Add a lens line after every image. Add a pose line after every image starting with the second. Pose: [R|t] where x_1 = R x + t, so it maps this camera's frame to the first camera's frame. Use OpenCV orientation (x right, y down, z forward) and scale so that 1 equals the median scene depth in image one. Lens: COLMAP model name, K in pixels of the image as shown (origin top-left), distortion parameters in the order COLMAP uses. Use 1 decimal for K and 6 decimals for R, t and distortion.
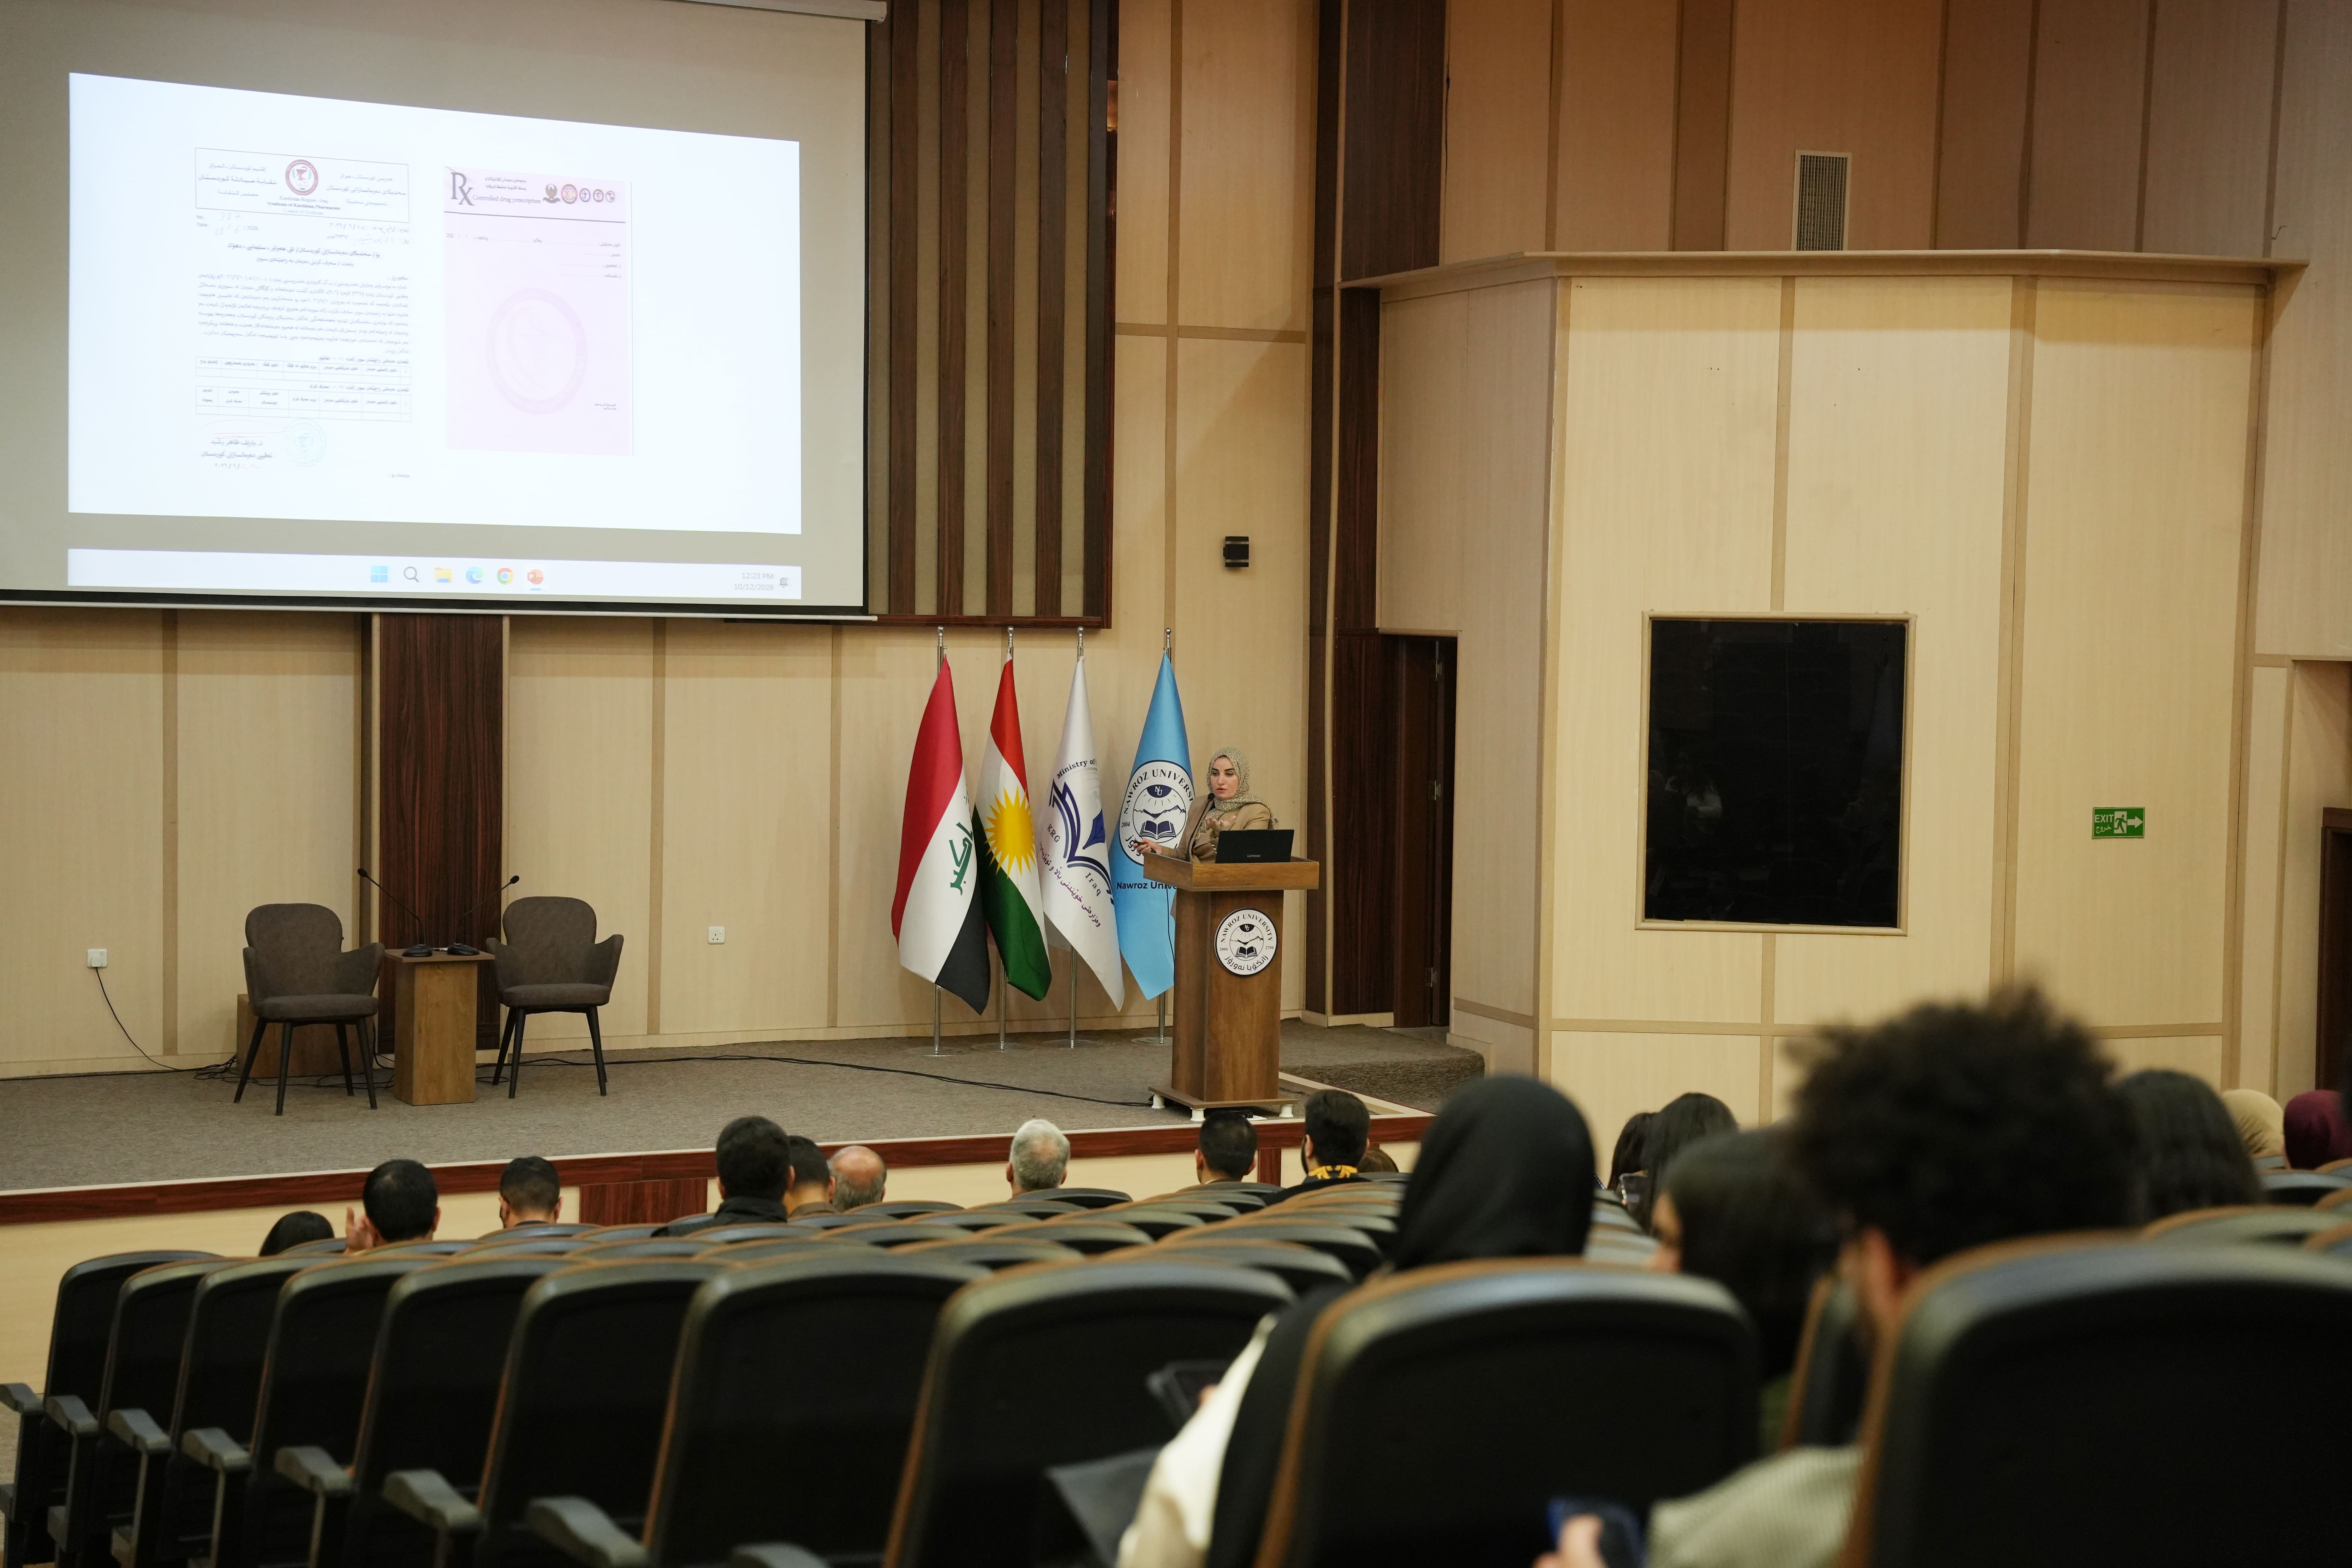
lens RADIAL K [[4540.5, 0, 1144.7], [0, 4540.5, 784.1], [0, 0, 1]] dist [0.401683, -0.043691]
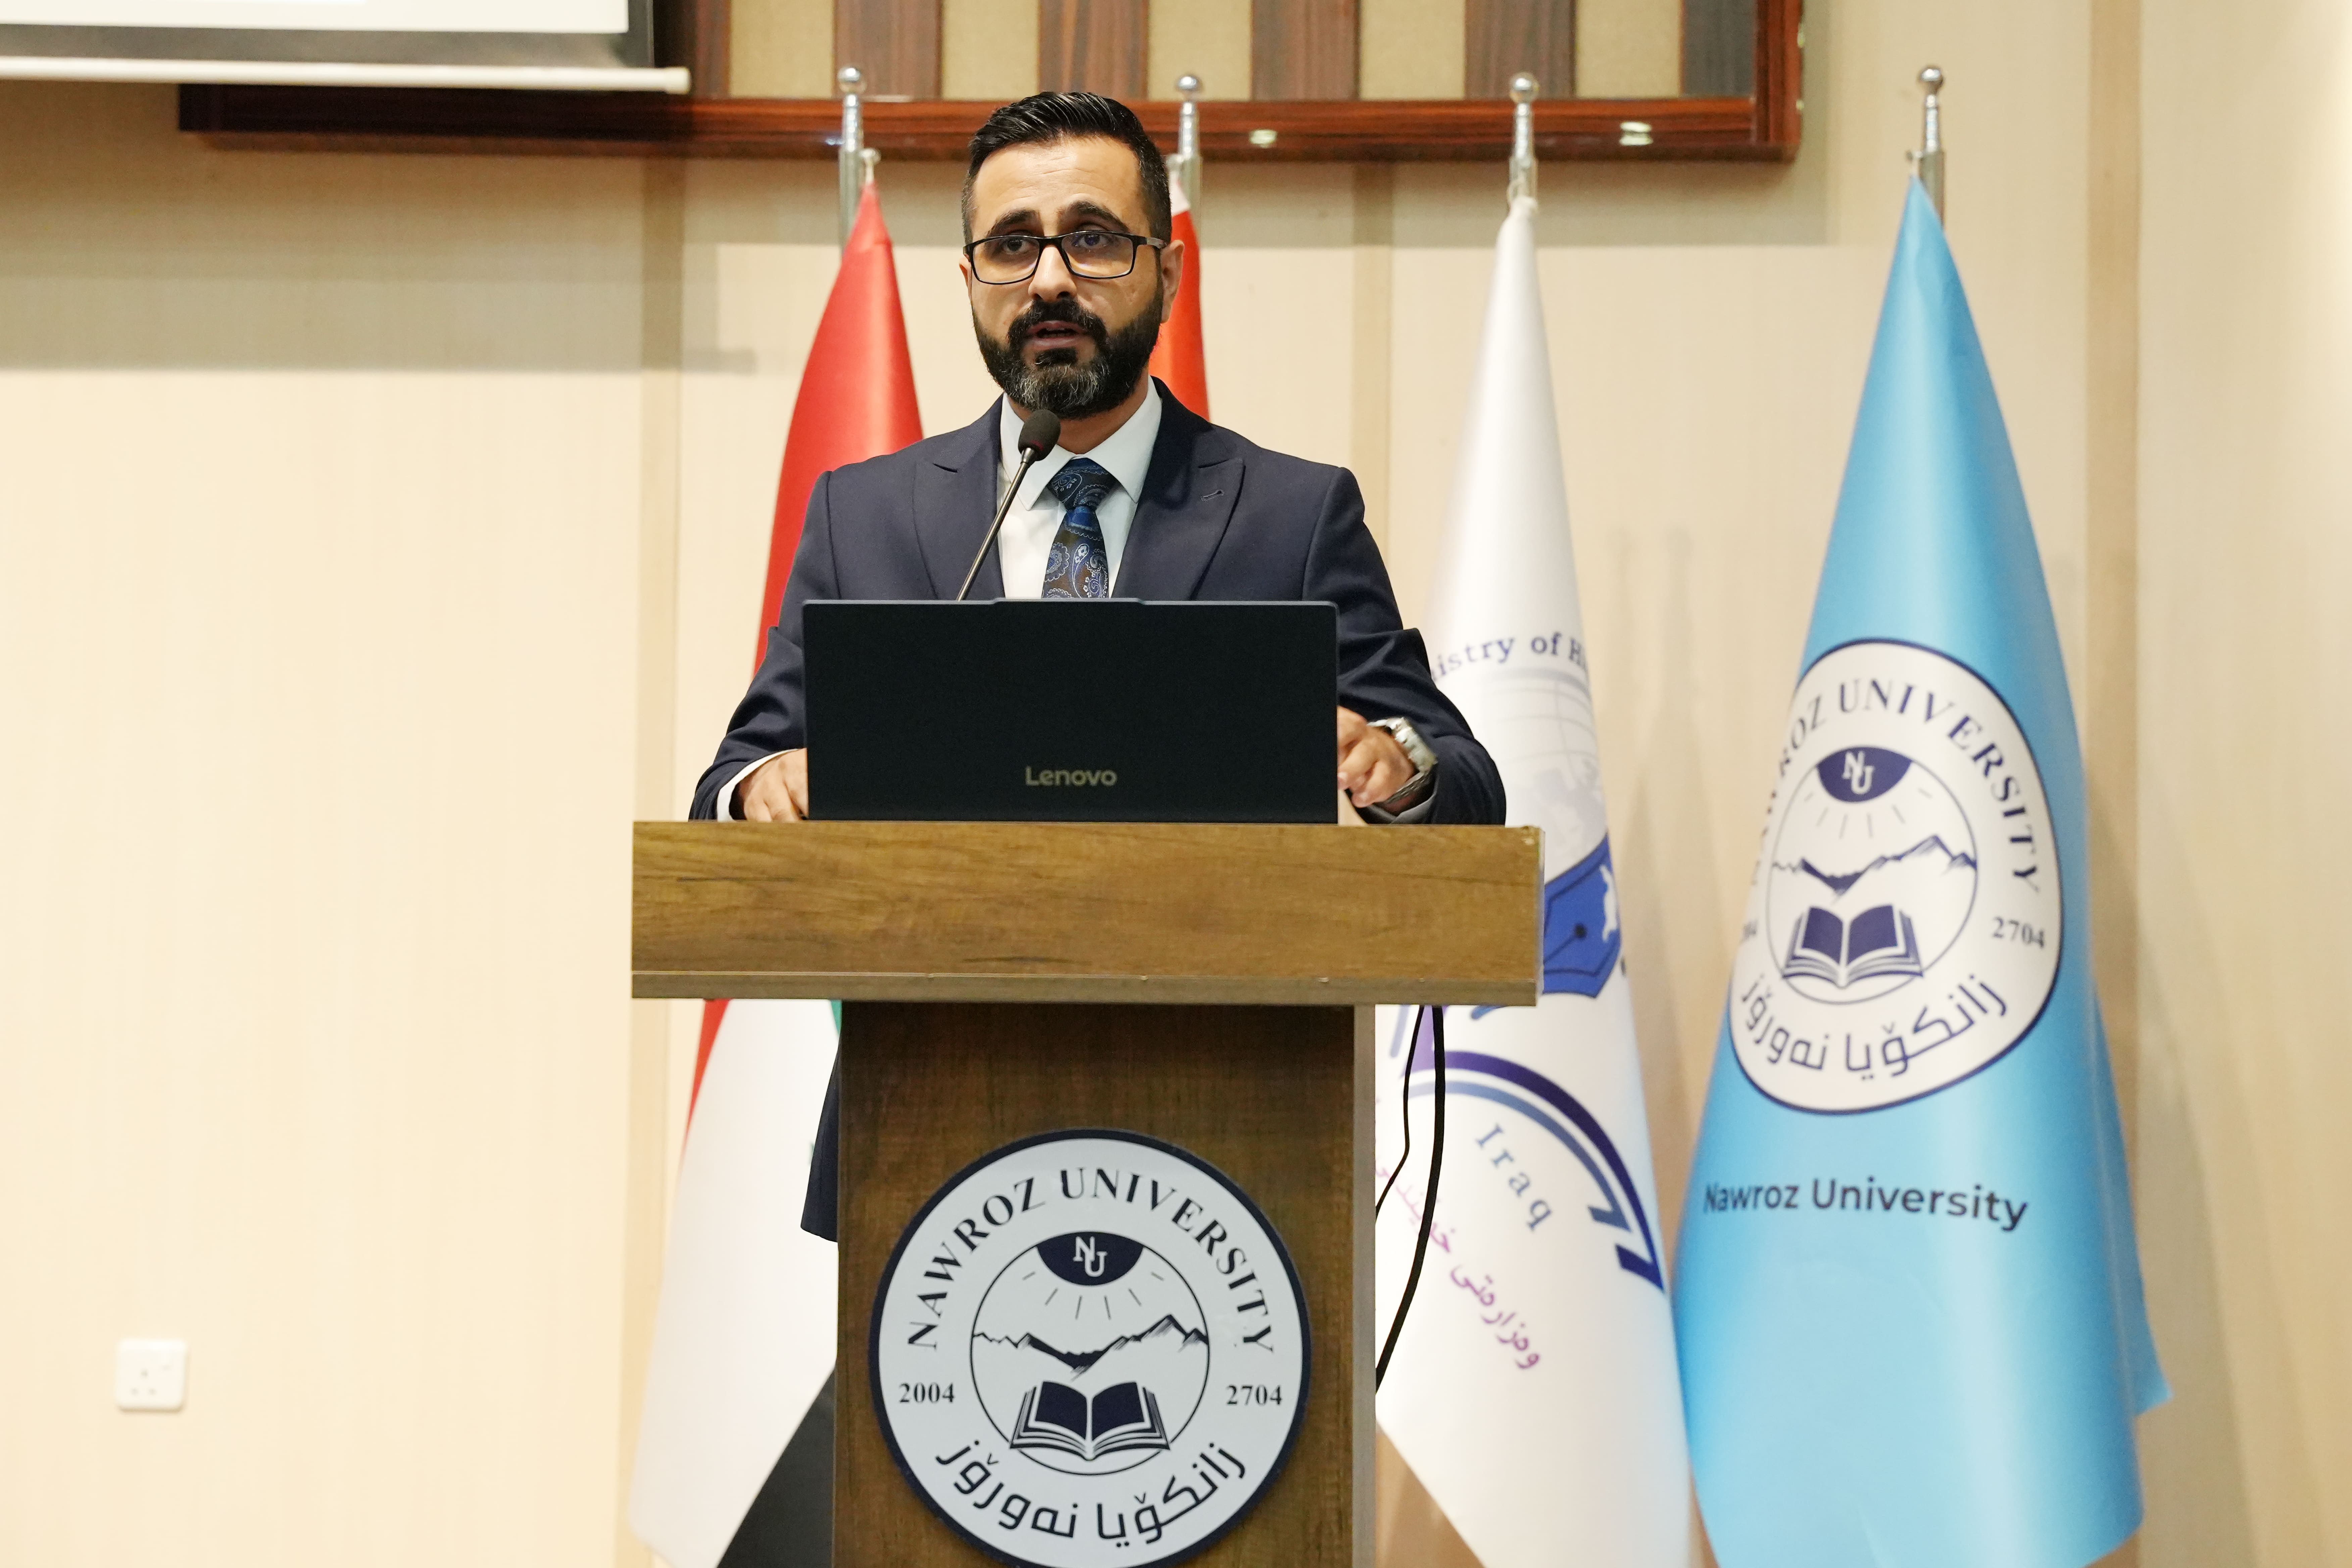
lens RADIAL K [[5426.6, 0, 1125.7], [0, 5426.6, 692.0], [0, 0, 1]] dist [0.389345, 0.607821]
pose [[0.878546, -0.036398, -0.476270, 0.101141], [-0.024693, 0.992299, -0.121383, 0.031529], [0.477020, 0.118401, 0.870881, 0.754282]]
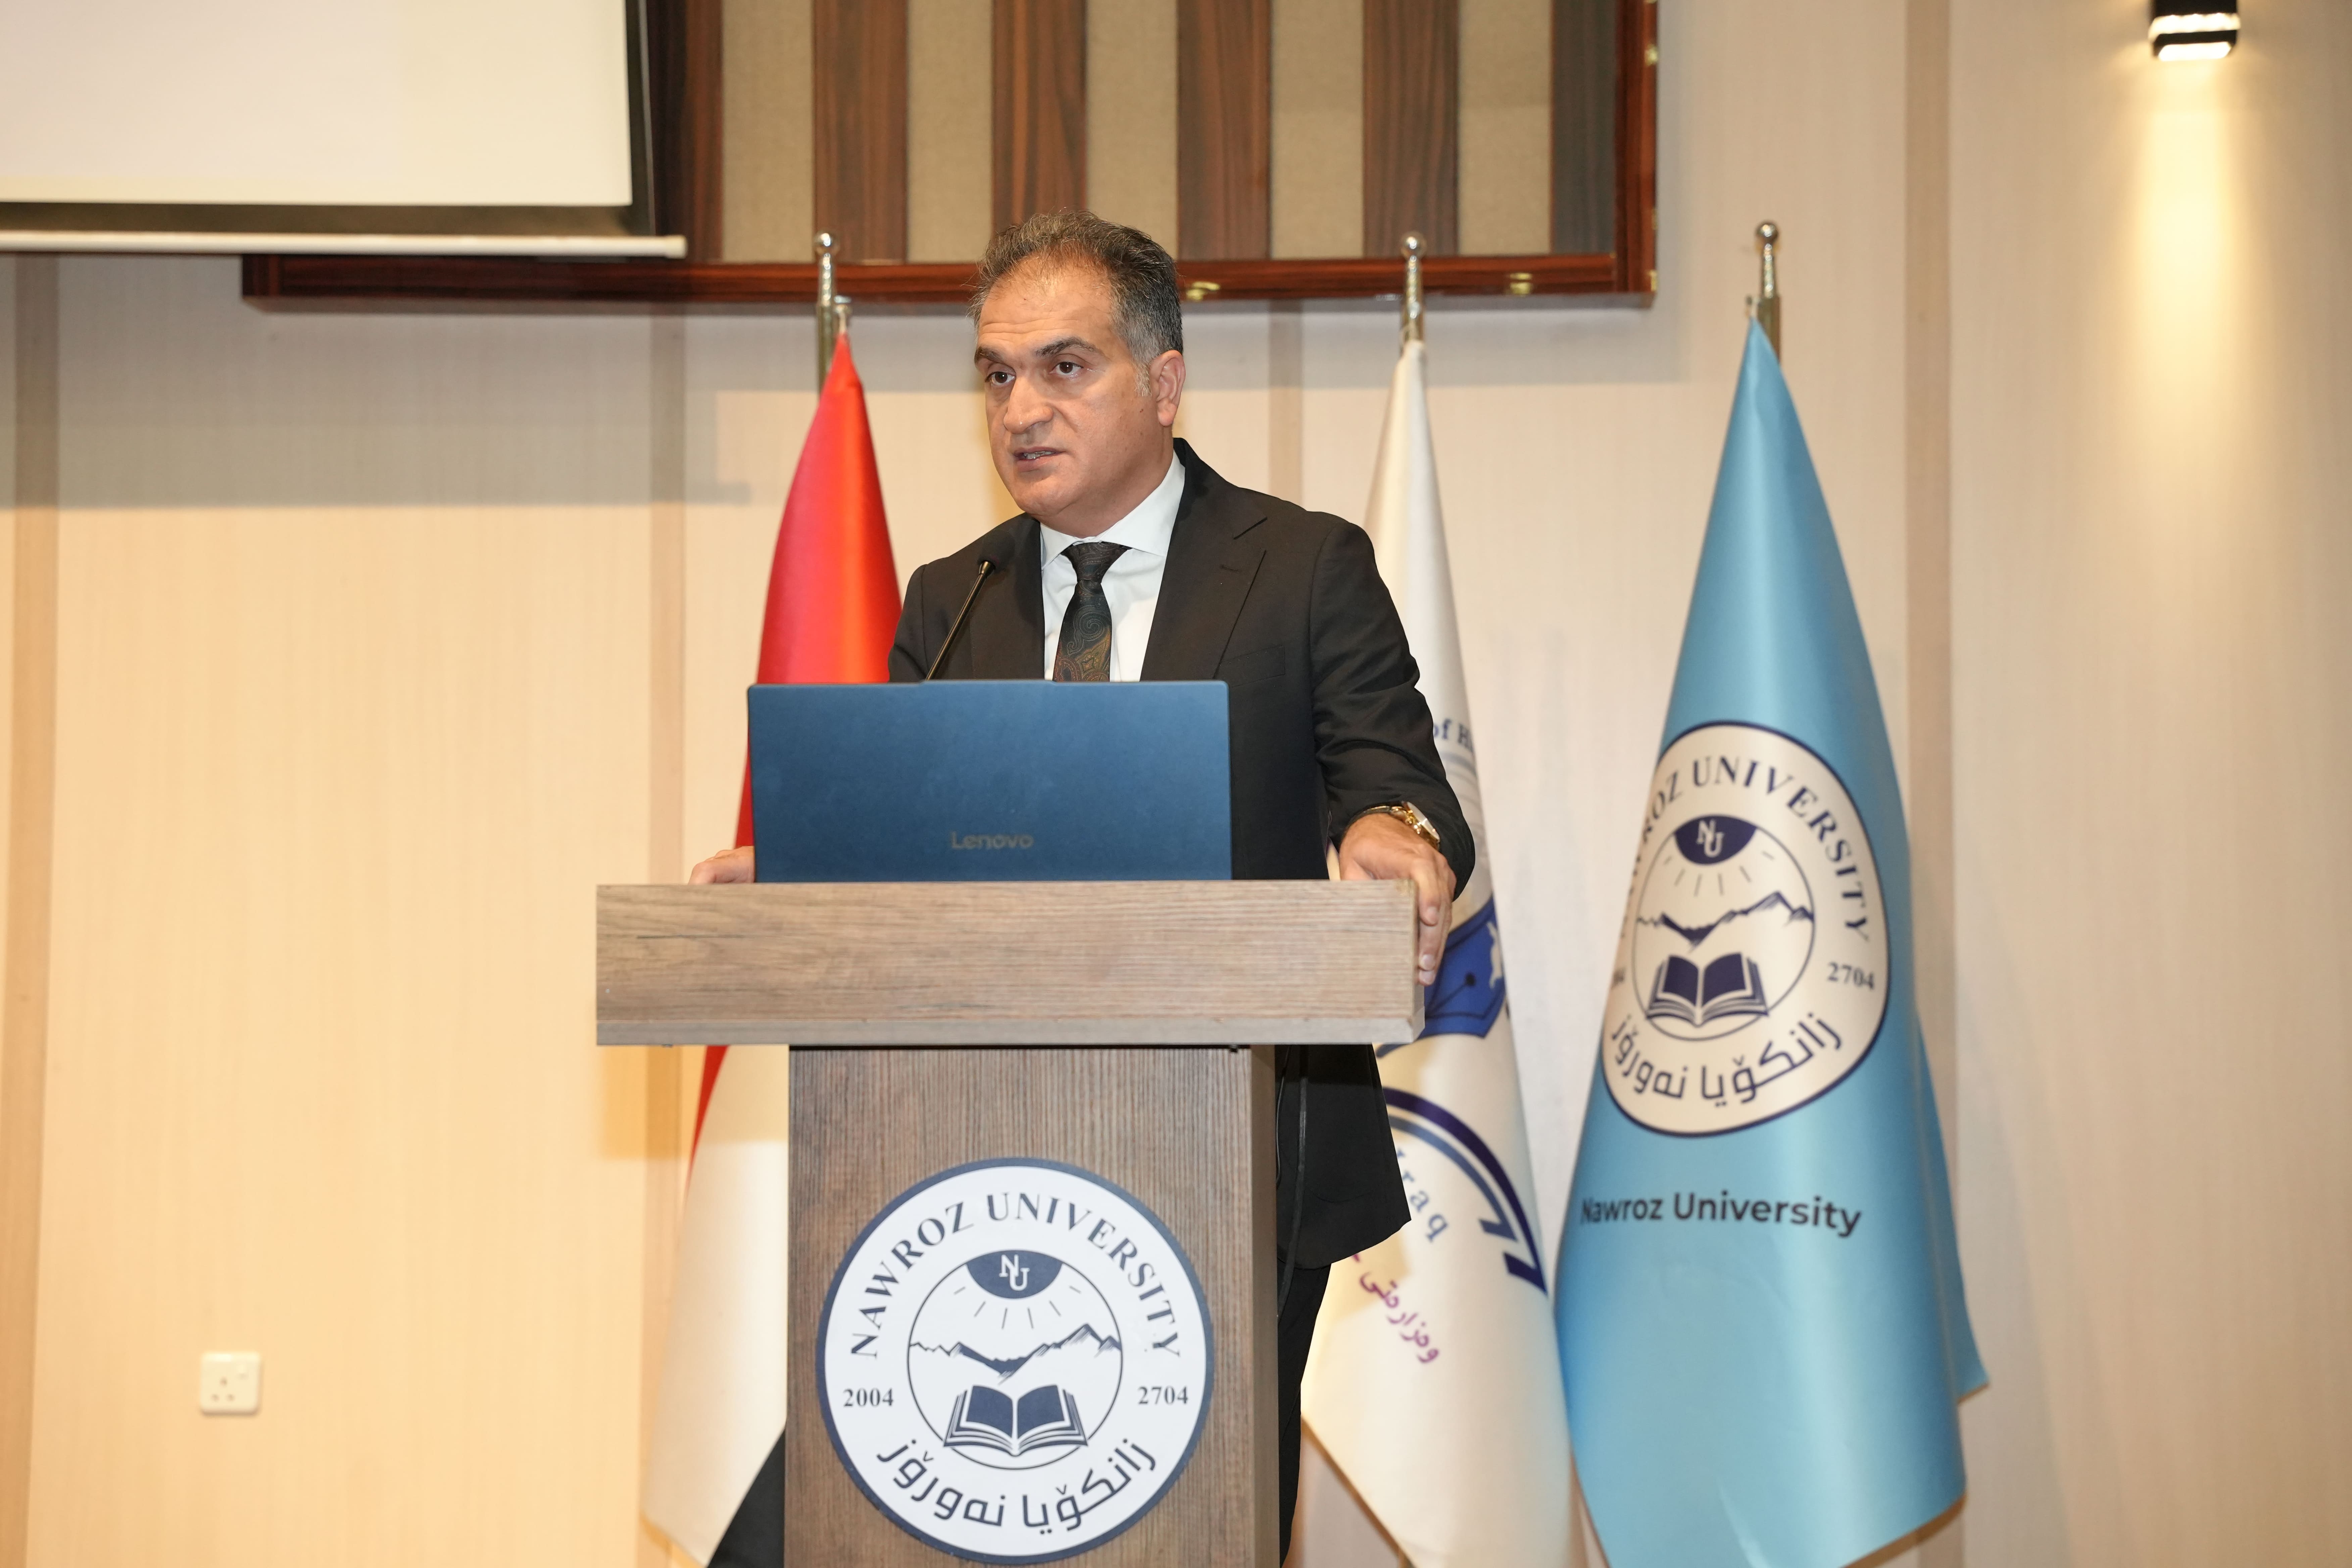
lens RADIAL K [[4540.5, 0, 1144.7], [0, 4540.5, 784.1], [0, 0, 1]] dist [0.401683, -0.043691]
pose [[0.881268, -0.046992, -0.470275, 0.097765], [-0.012767, 0.992314, -0.123081, 0.031016], [0.472445, 0.114471, 0.873895, 0.765659]]
